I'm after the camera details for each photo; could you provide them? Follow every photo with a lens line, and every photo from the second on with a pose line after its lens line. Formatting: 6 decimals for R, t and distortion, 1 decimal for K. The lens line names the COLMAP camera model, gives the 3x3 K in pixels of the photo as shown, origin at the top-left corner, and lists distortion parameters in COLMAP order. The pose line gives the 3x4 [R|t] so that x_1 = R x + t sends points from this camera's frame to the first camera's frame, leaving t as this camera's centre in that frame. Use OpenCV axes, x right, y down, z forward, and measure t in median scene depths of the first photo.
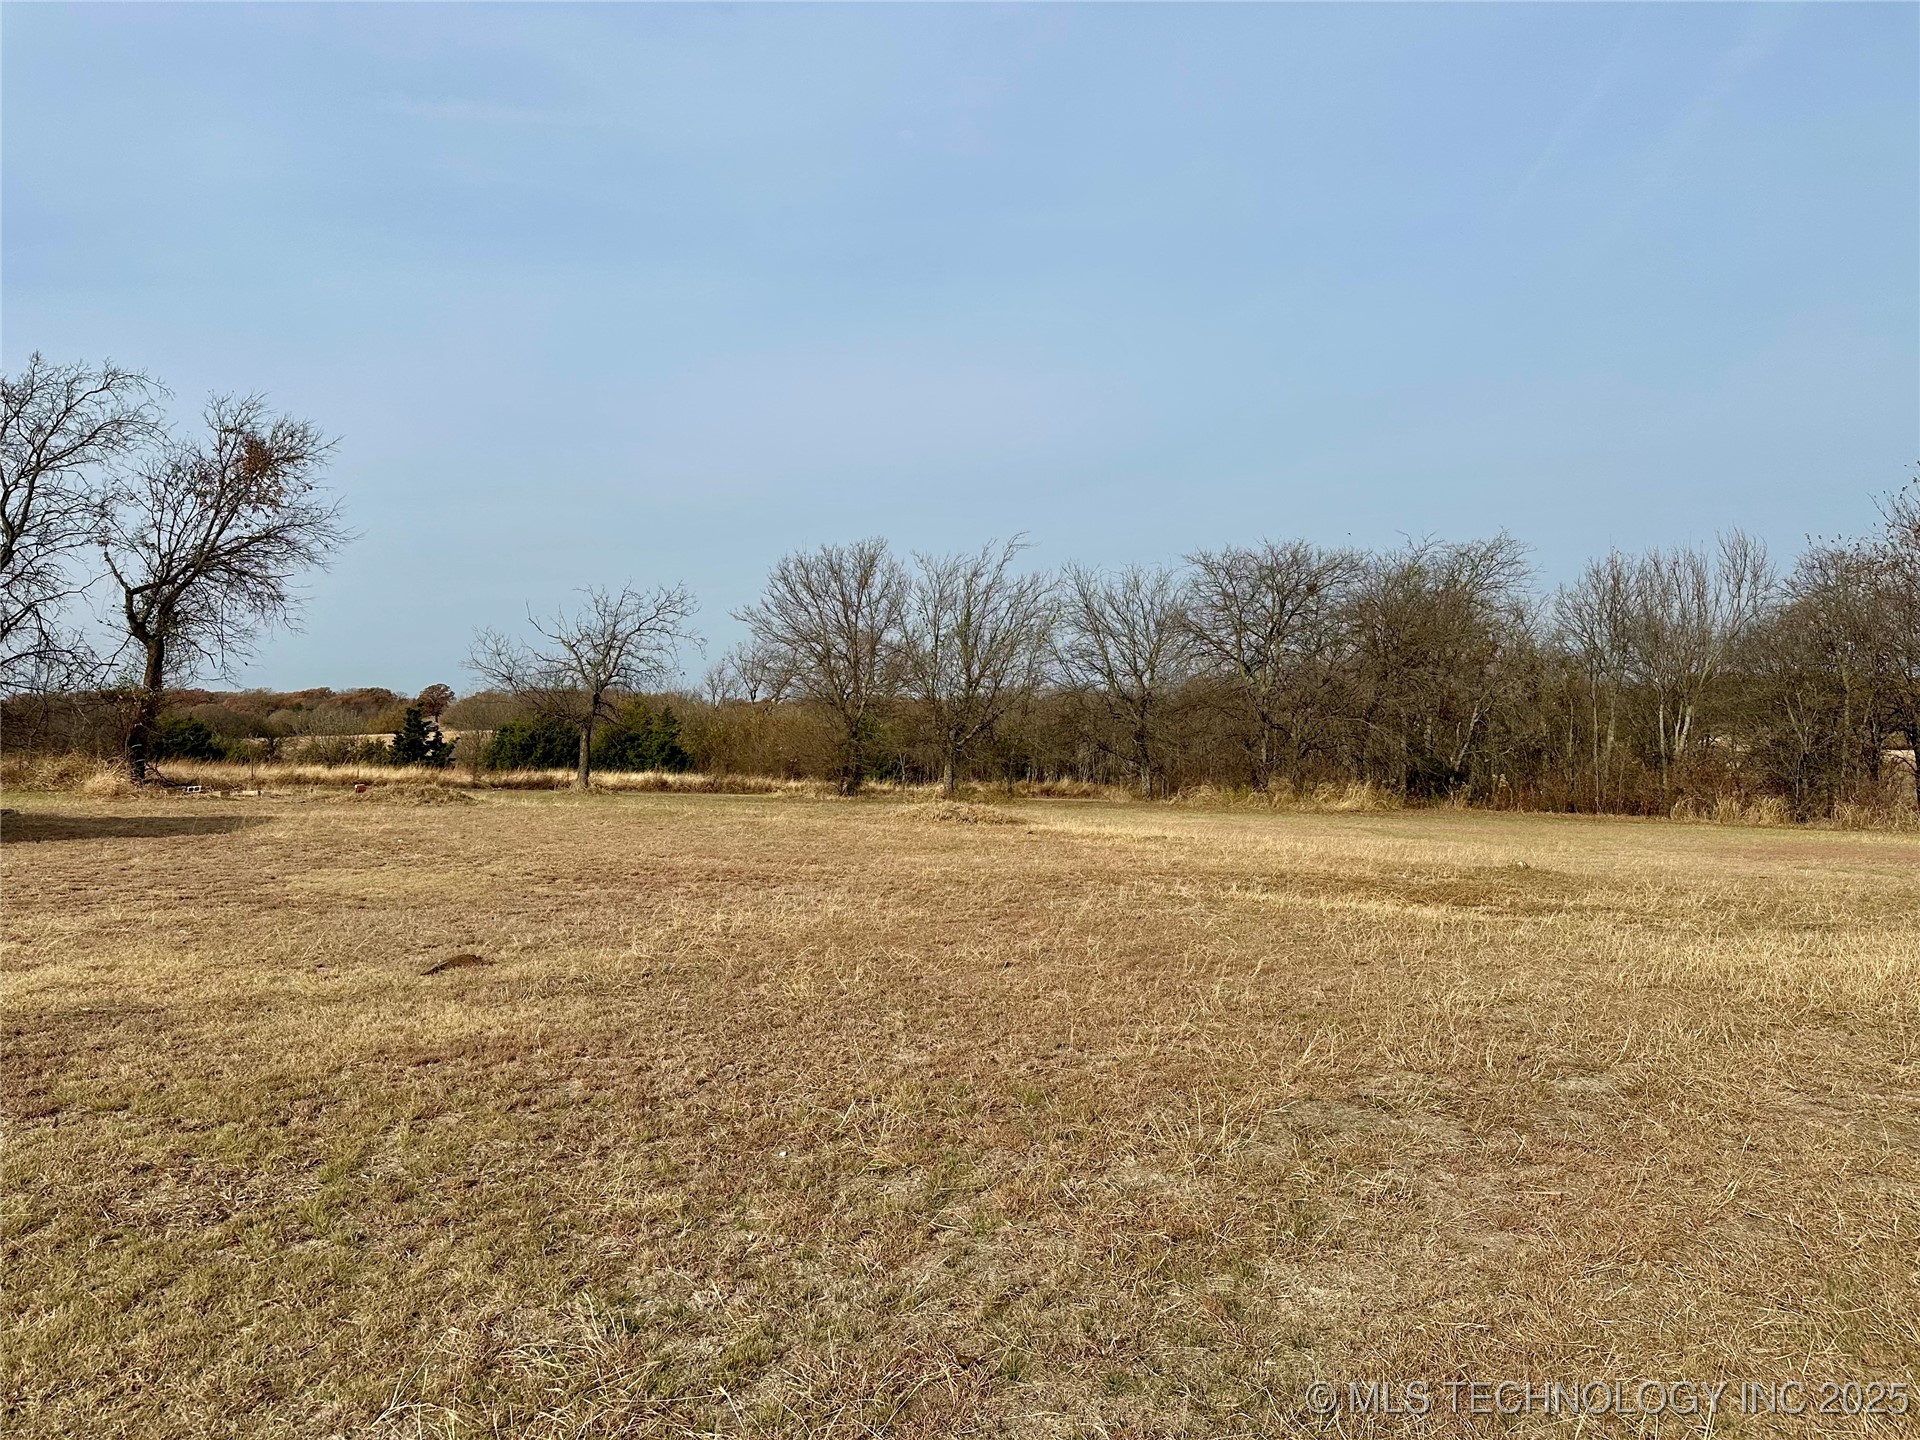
lens RADIAL K [[1319.0, 0, 959.1], [0, 1319.0, 743.5], [0, 0, 1]] dist [0.104547, -0.113192]
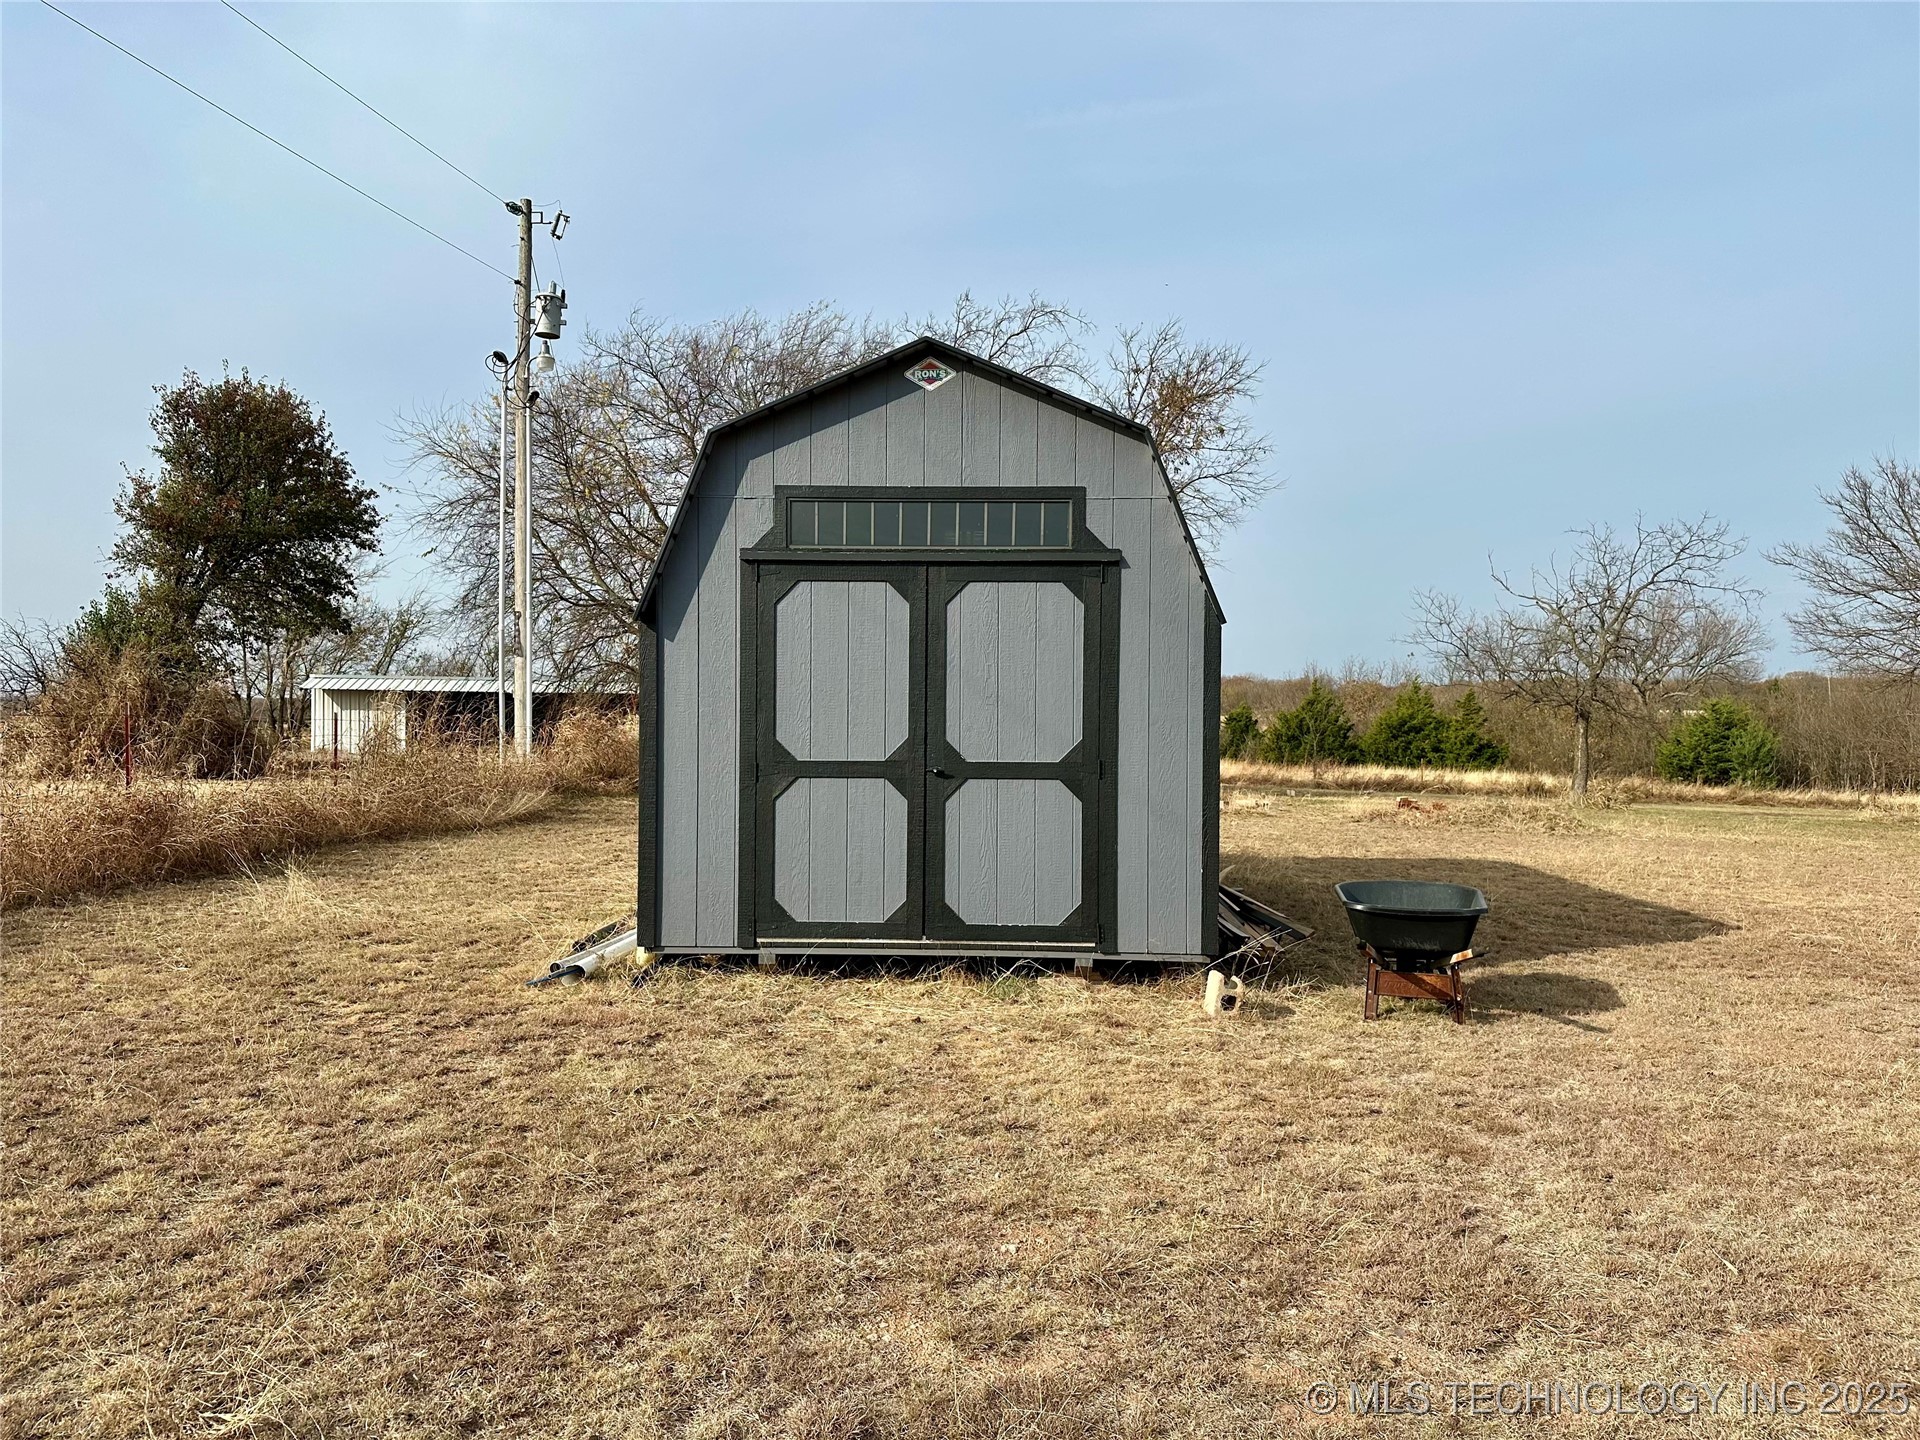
lens RADIAL K [[1319.0, 0, 959.1], [0, 1319.0, 743.5], [0, 0, 1]] dist [0.104547, -0.113192]
pose [[0.907329, 0.008930, -0.420327, -0.267108], [-0.004596, 0.999925, 0.011323, -0.004390], [0.420397, -0.008342, 0.907302, 0.170854]]
